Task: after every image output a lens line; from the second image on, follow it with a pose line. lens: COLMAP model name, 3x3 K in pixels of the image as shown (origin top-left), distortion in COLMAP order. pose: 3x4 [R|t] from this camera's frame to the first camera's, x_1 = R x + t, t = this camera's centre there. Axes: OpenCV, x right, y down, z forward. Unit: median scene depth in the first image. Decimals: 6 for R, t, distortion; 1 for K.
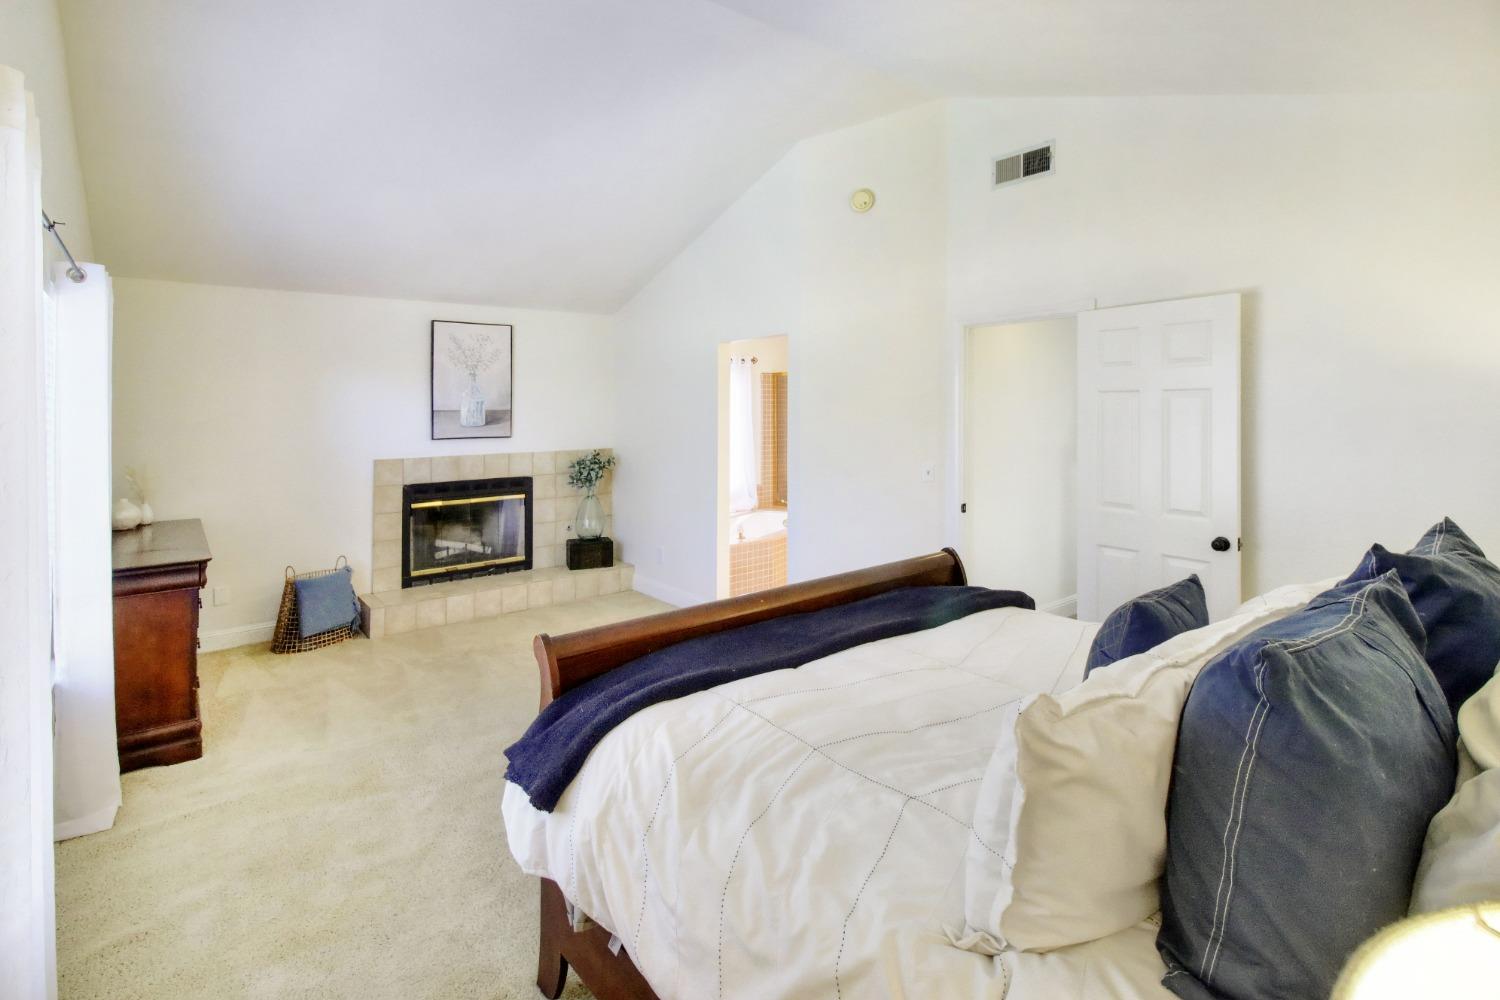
lens RADIAL K [[720.6, 0, 746.7], [0, 720.6, 382.5], [0, 0, 1]] dist [-0.000046, -0.000123]
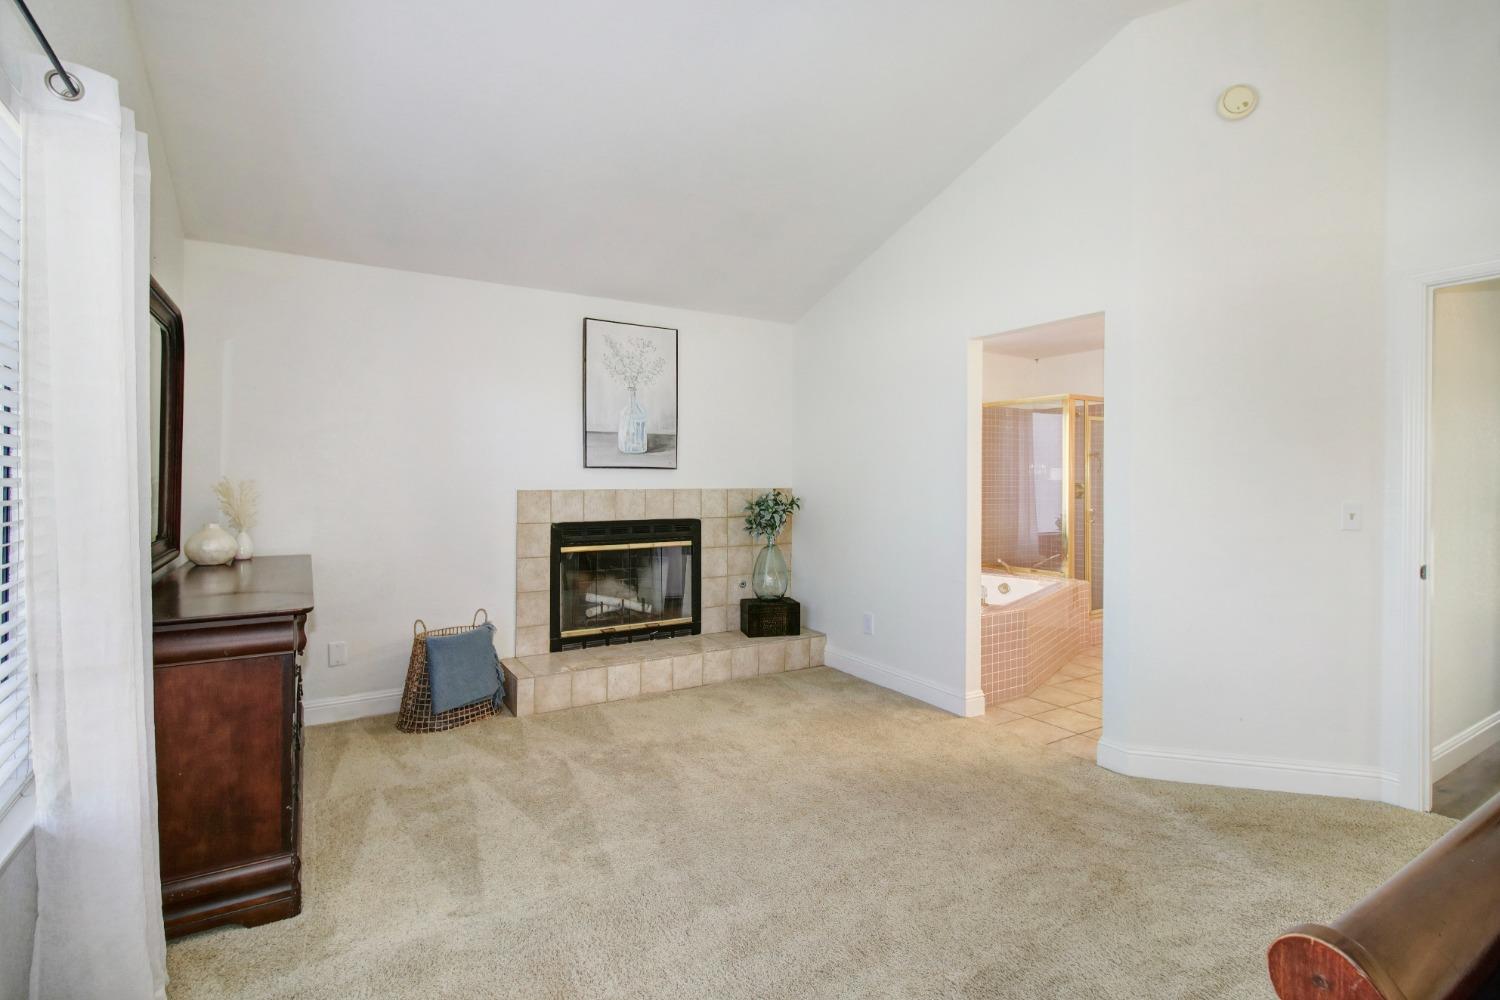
lens RADIAL K [[710.2, 0, 751.7], [0, 710.2, 475.5], [0, 0, 1]] dist [-0.000418, 0.000117]
pose [[0.993139, 0.016368, -0.115793, -0.166706], [-0.012192, 0.999253, 0.036684, 0.057999], [0.116307, -0.035021, 0.992596, 0.249336]]
